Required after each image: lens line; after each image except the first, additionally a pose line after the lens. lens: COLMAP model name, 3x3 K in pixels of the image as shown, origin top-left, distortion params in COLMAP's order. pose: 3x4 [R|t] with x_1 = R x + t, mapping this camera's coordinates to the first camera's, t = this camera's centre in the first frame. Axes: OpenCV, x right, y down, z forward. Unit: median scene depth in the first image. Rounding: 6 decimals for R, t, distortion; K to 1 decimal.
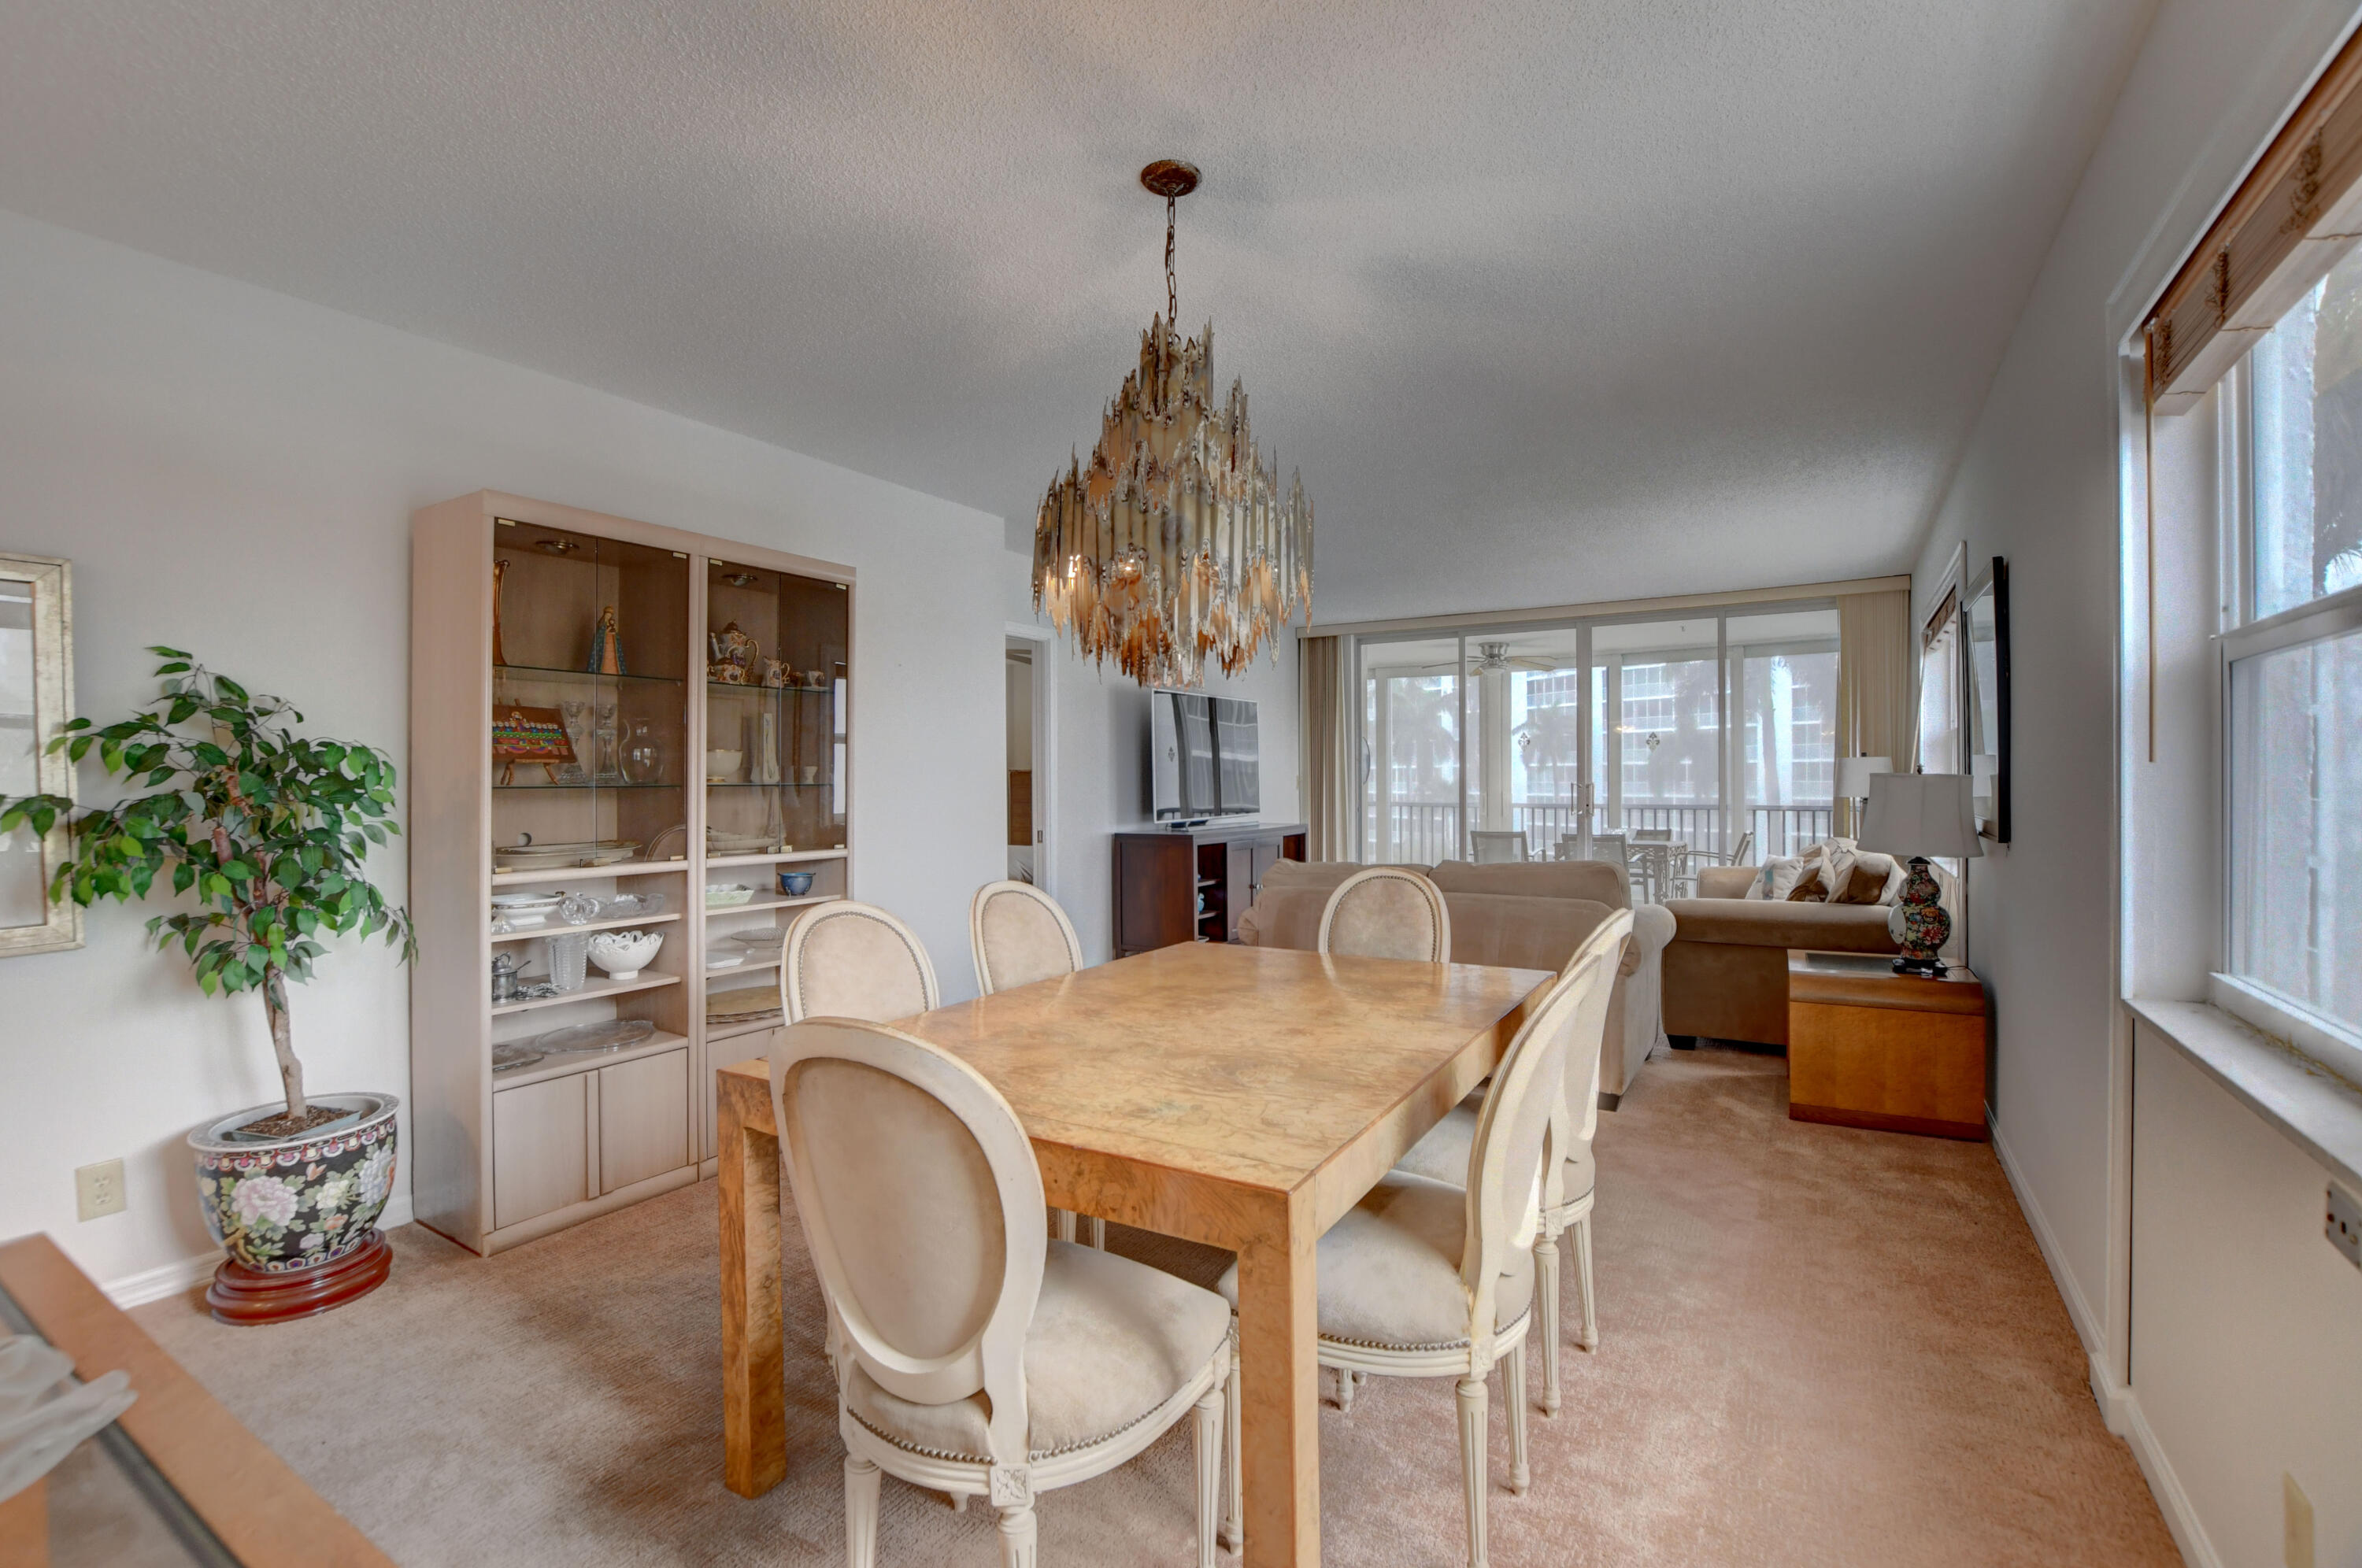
lens RADIAL K [[1023.9, 0, 1173.0], [0, 1023.9, 785.9], [0, 0, 1]] dist [-0.025760, -0.000241]
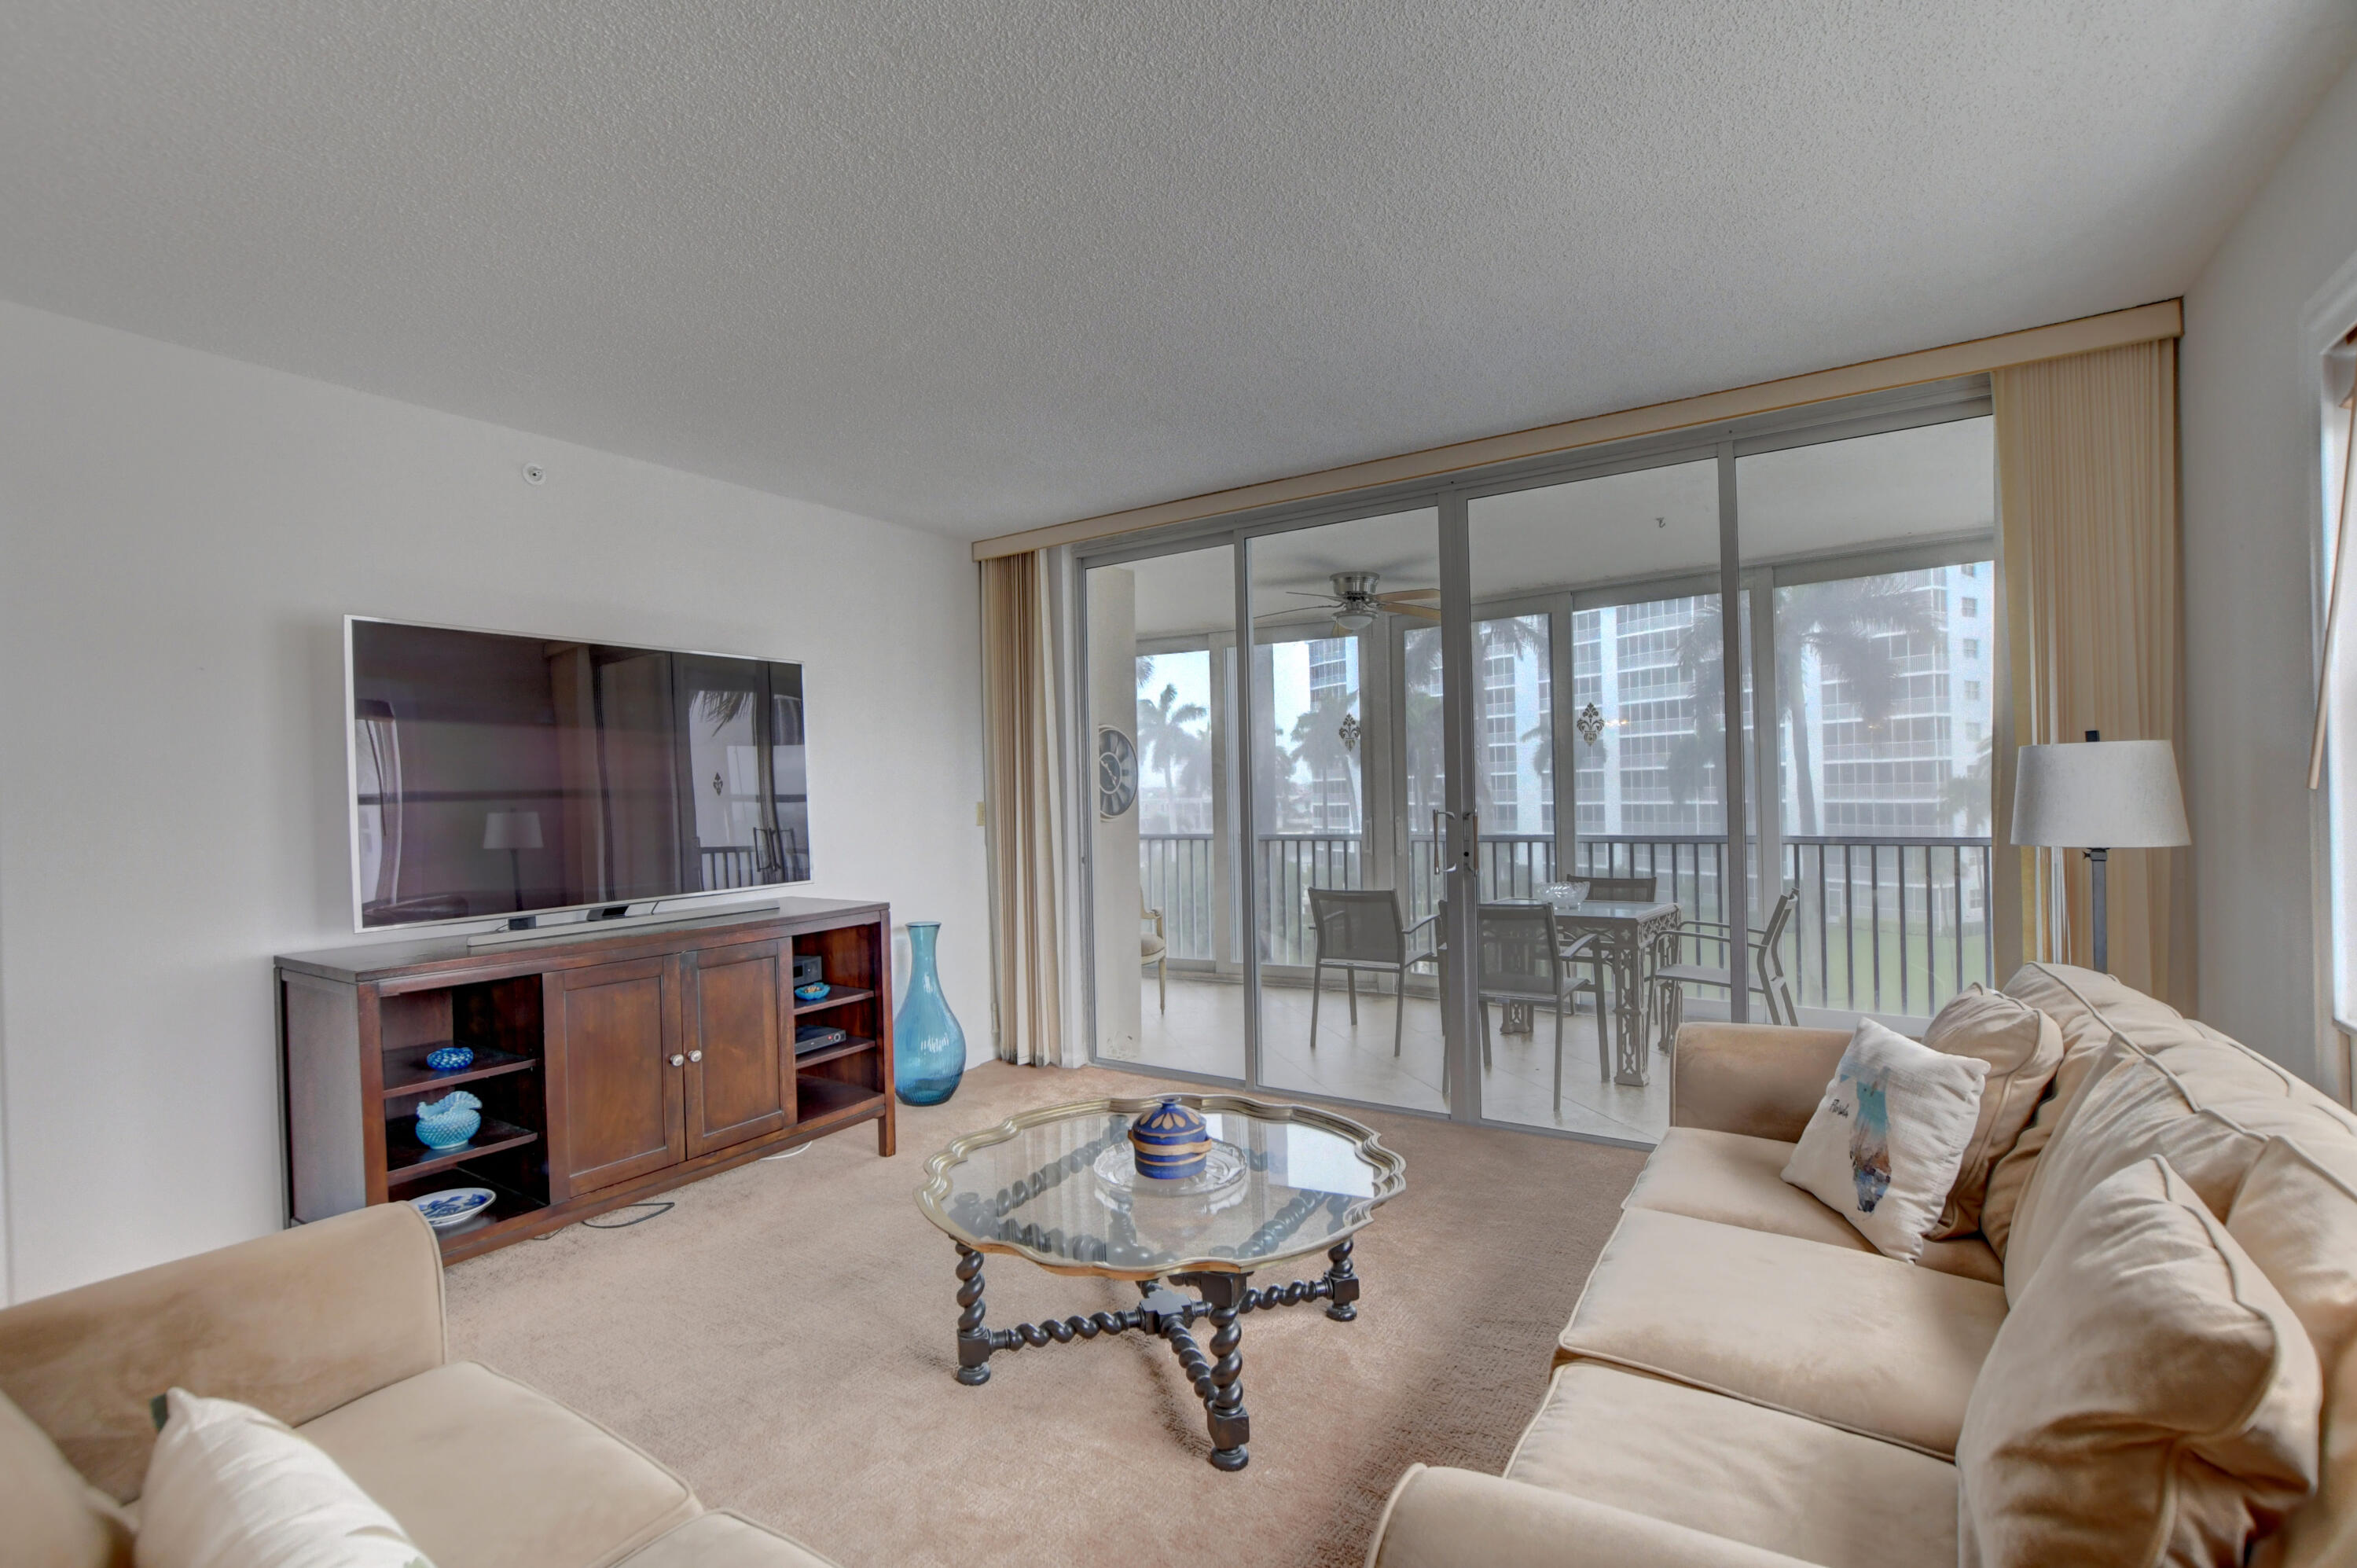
lens RADIAL K [[1021.8, 0, 1188.1], [0, 1021.8, 770.0], [0, 0, 1]] dist [-0.025760, -0.000241]
pose [[0.999854, -0.013839, -0.010002, 0.506493], [0.013564, 0.999543, -0.027033, -0.020246], [0.010372, 0.026894, 0.999584, 0.911987]]
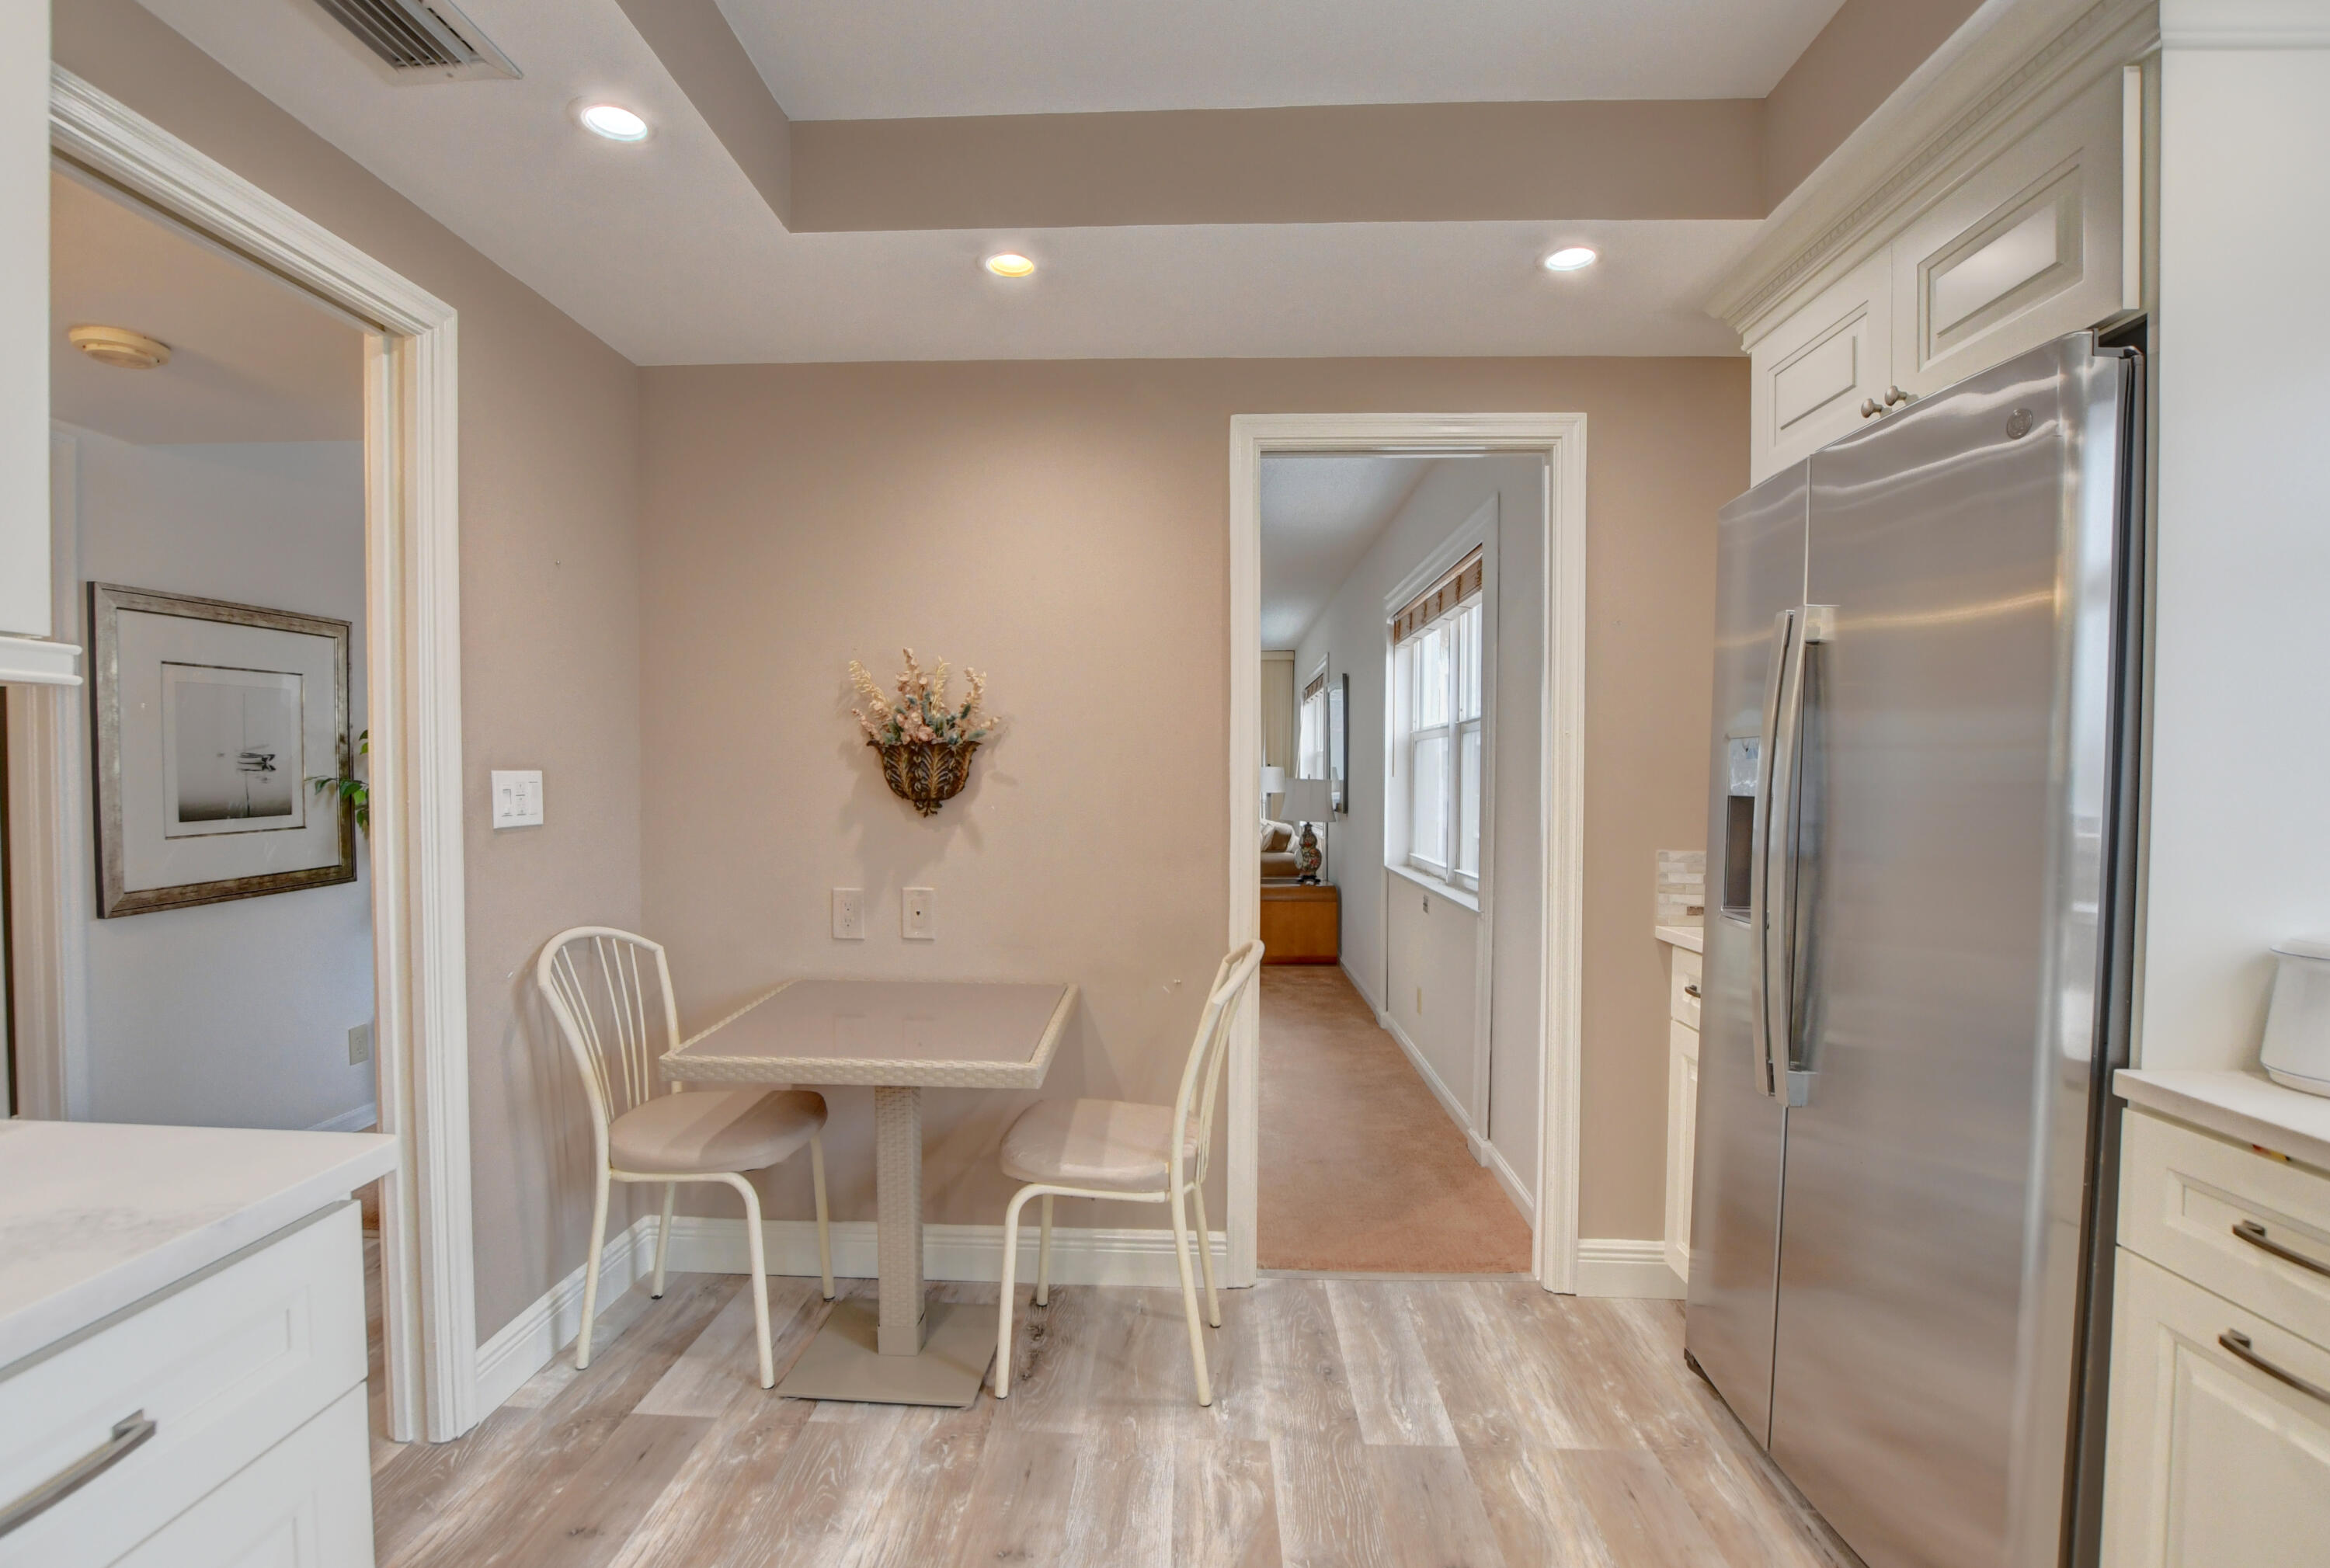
lens RADIAL K [[1029.4, 0, 1160.7], [0, 1029.4, 796.0], [0, 0, 1]] dist [-0.021827, -0.000281]
pose [[0.865577, 0.000373, 0.500775, -0.417155], [-0.006822, 0.999916, 0.011048, 0.000852], [-0.500729, -0.012979, 0.865507, -0.475432]]
